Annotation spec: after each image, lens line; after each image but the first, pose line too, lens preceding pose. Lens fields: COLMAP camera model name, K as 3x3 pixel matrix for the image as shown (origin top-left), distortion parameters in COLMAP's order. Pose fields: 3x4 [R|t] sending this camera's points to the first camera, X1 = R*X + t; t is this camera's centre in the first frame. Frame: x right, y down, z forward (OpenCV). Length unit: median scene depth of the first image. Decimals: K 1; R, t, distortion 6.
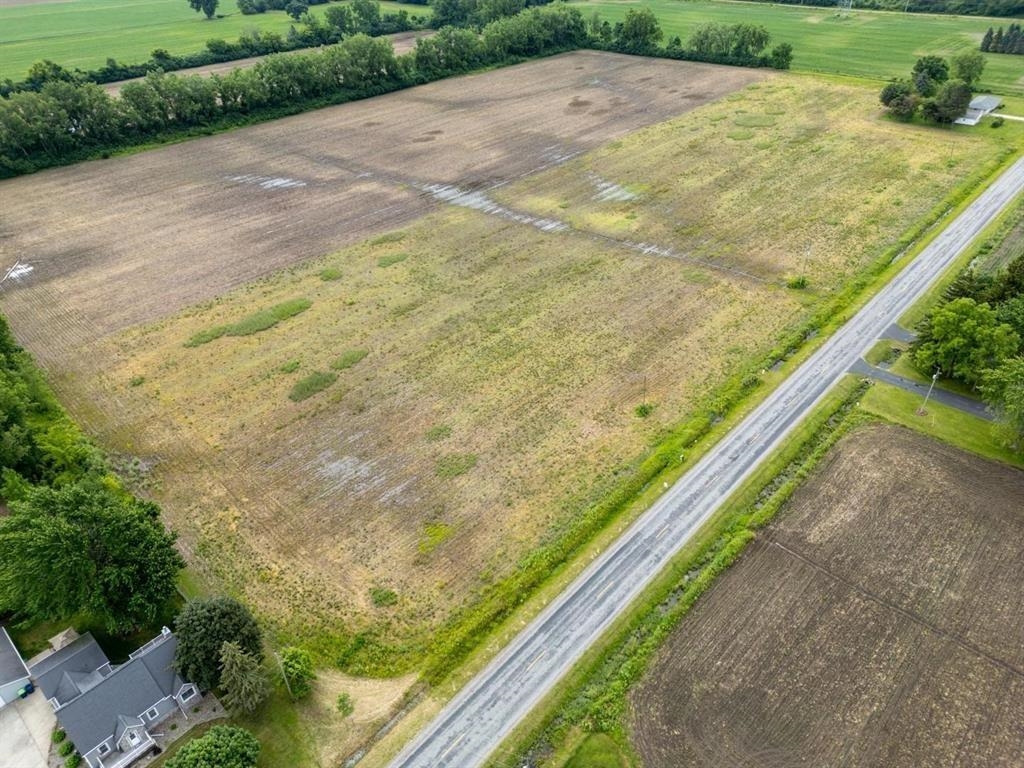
lens RADIAL K [[711.3, 0, 513.6], [0, 711.3, 382.8], [0, 0, 1]] dist [0.086338, -0.092409]
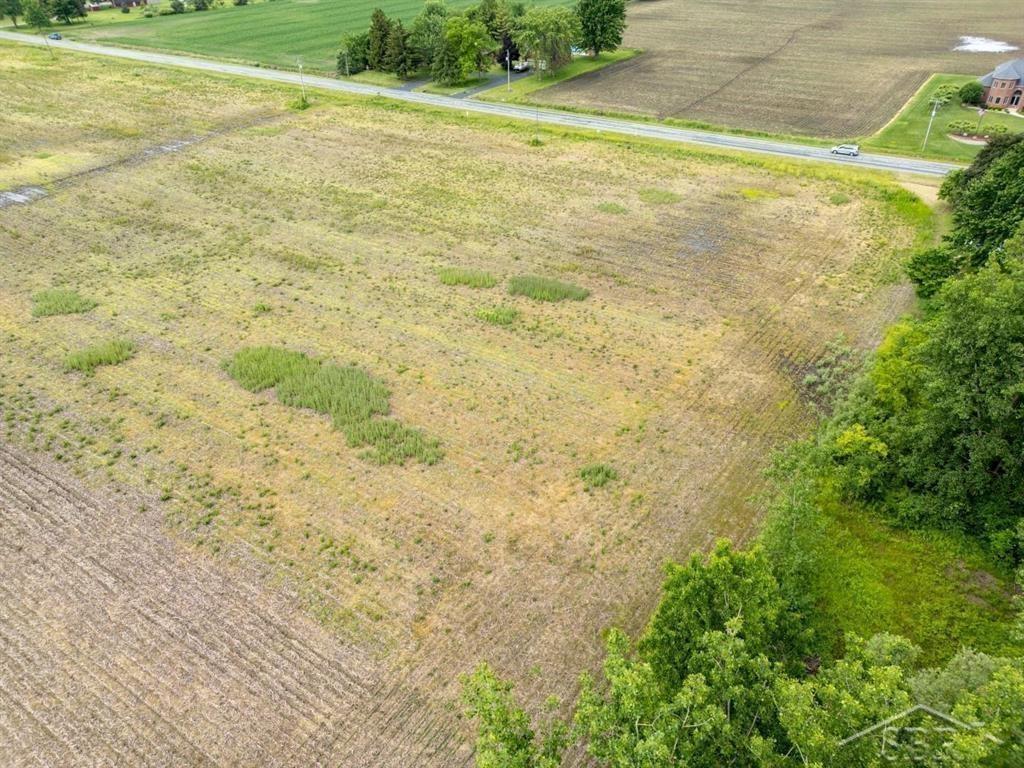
lens RADIAL K [[711.3, 0, 513.6], [0, 711.3, 382.8], [0, 0, 1]] dist [0.086338, -0.092409]
pose [[-0.165636, -0.520784, 0.837466, -0.670466], [0.571484, 0.641390, 0.511883, -0.223742], [-0.803723, 0.563384, 0.191383, 0.748849]]
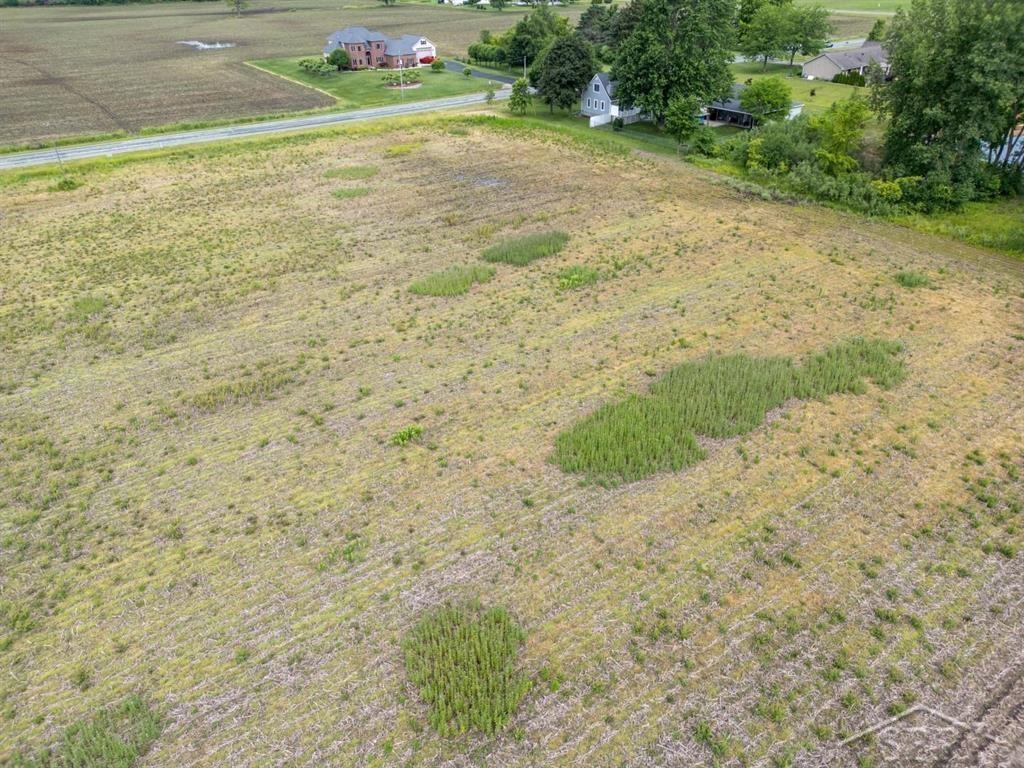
lens RADIAL K [[711.3, 0, 513.6], [0, 711.3, 382.8], [0, 0, 1]] dist [0.086338, -0.092409]
pose [[-0.977108, -0.068060, 0.201563, -0.301476], [0.155252, 0.419654, 0.894308, -0.334211], [-0.145454, 0.905129, -0.399481, 1.025202]]
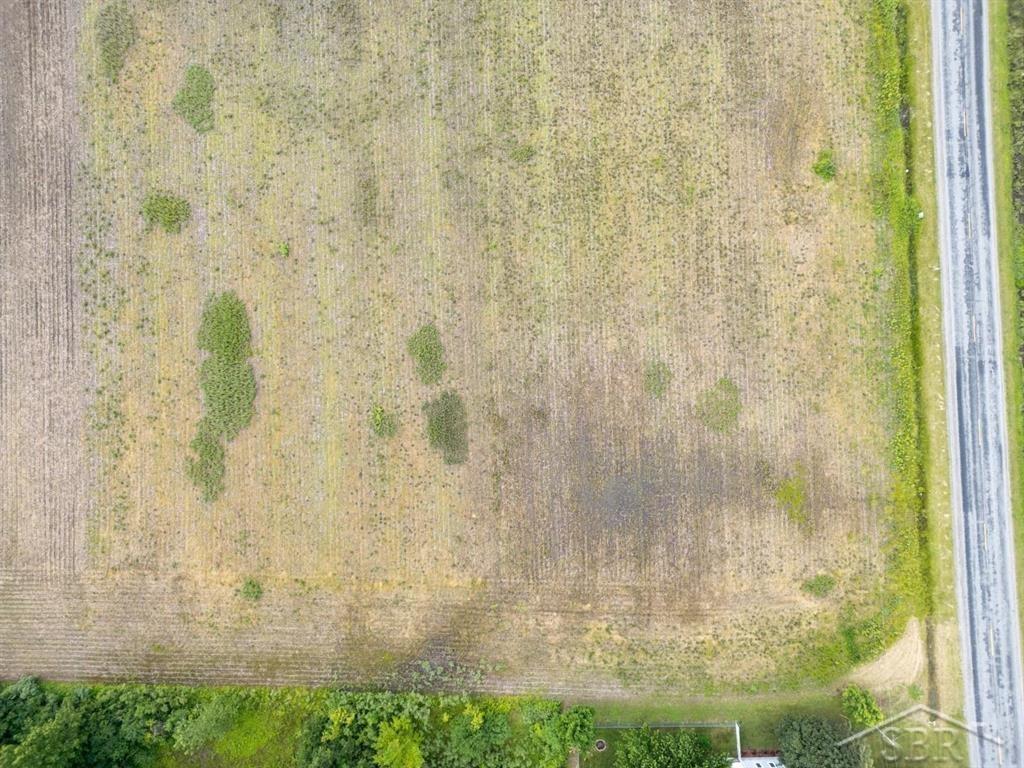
lens RADIAL K [[711.3, 0, 513.6], [0, 711.3, 382.8], [0, 0, 1]] dist [0.086338, -0.092409]
pose [[0.714457, -0.698840, 0.034256, -0.178092], [0.393935, 0.442235, 0.805756, -0.448175], [-0.578244, -0.562184, 0.591256, 0.443792]]
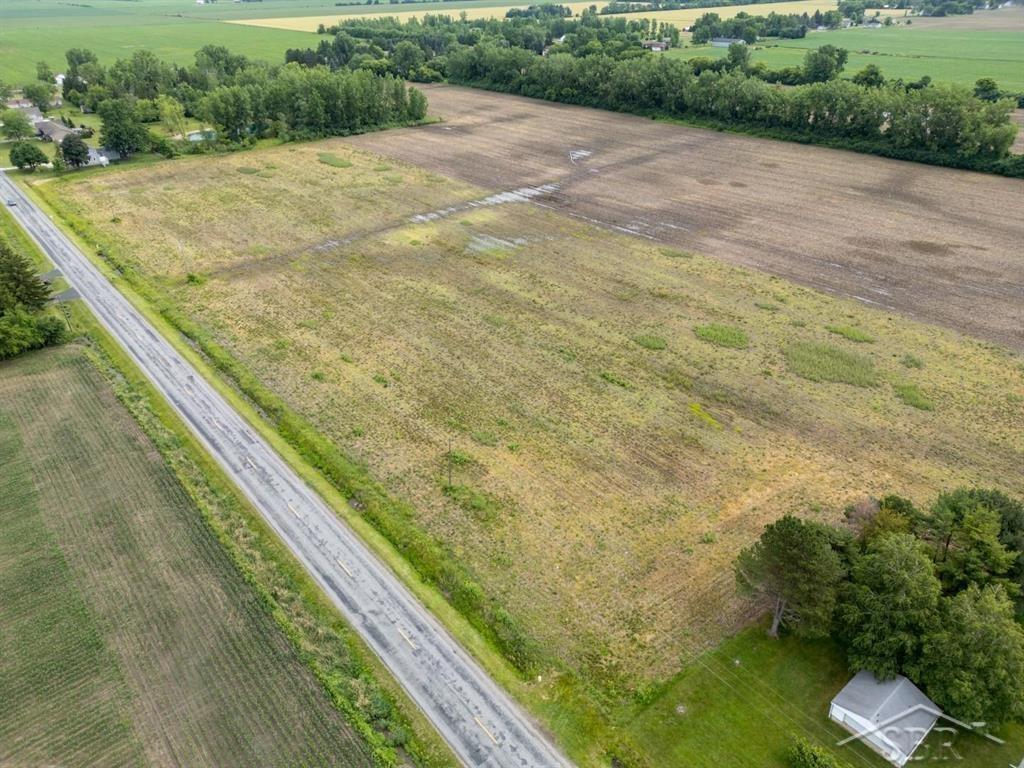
lens RADIAL K [[711.3, 0, 513.6], [0, 711.3, 382.8], [0, 0, 1]] dist [0.086338, -0.092409]
pose [[-0.132728, 0.521349, -0.842958, 1.211584], [-0.542022, 0.673865, 0.502113, -0.759634], [0.829816, 0.523547, 0.193142, 1.192892]]
